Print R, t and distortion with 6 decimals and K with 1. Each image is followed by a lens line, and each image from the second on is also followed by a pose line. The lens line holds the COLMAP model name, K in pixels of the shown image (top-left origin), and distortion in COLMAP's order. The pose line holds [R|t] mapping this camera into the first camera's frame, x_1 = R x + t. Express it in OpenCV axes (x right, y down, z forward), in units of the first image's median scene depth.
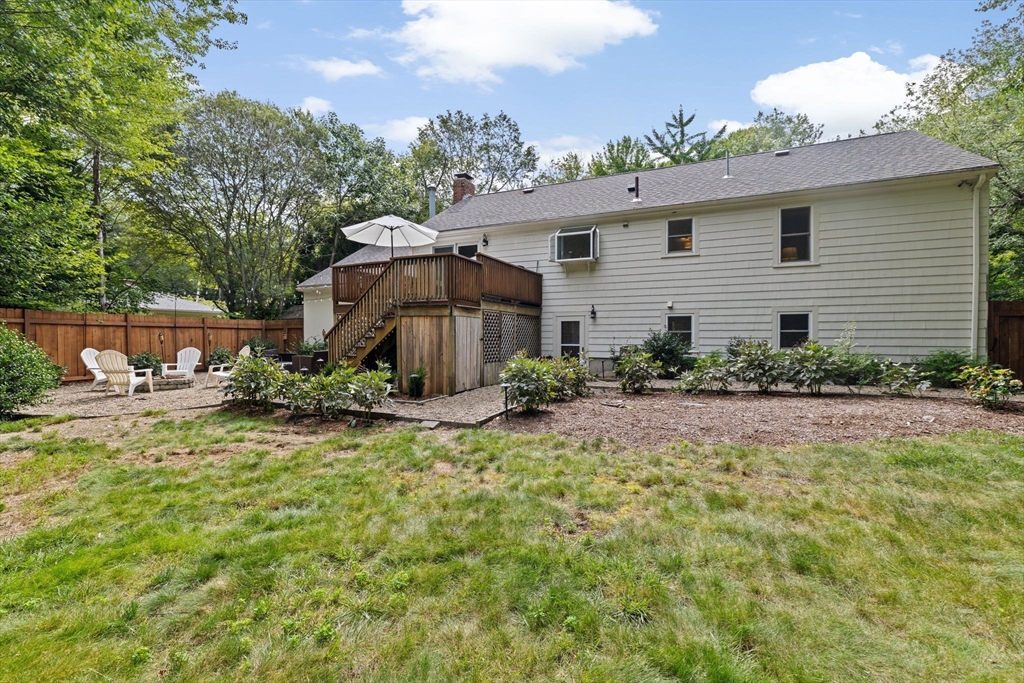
lens RADIAL K [[440.3, 0, 510.3], [0, 440.3, 339.4], [0, 0, 1]] dist [-0.001082, 0.000807]
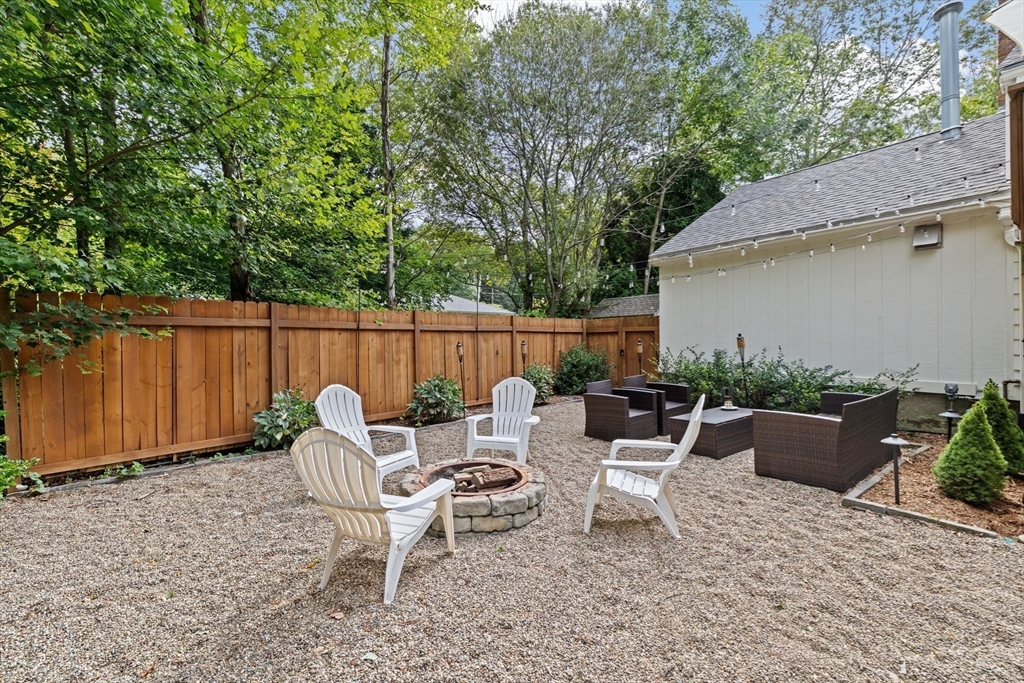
lens RADIAL K [[440.3, 0, 510.3], [0, 440.3, 339.4], [0, 0, 1]] dist [-0.001082, 0.000807]
pose [[0.860782, 0.004235, -0.508957, -0.478187], [-0.004981, 0.999988, -0.000102, -0.019893], [0.508950, 0.002623, 0.860792, 0.579282]]
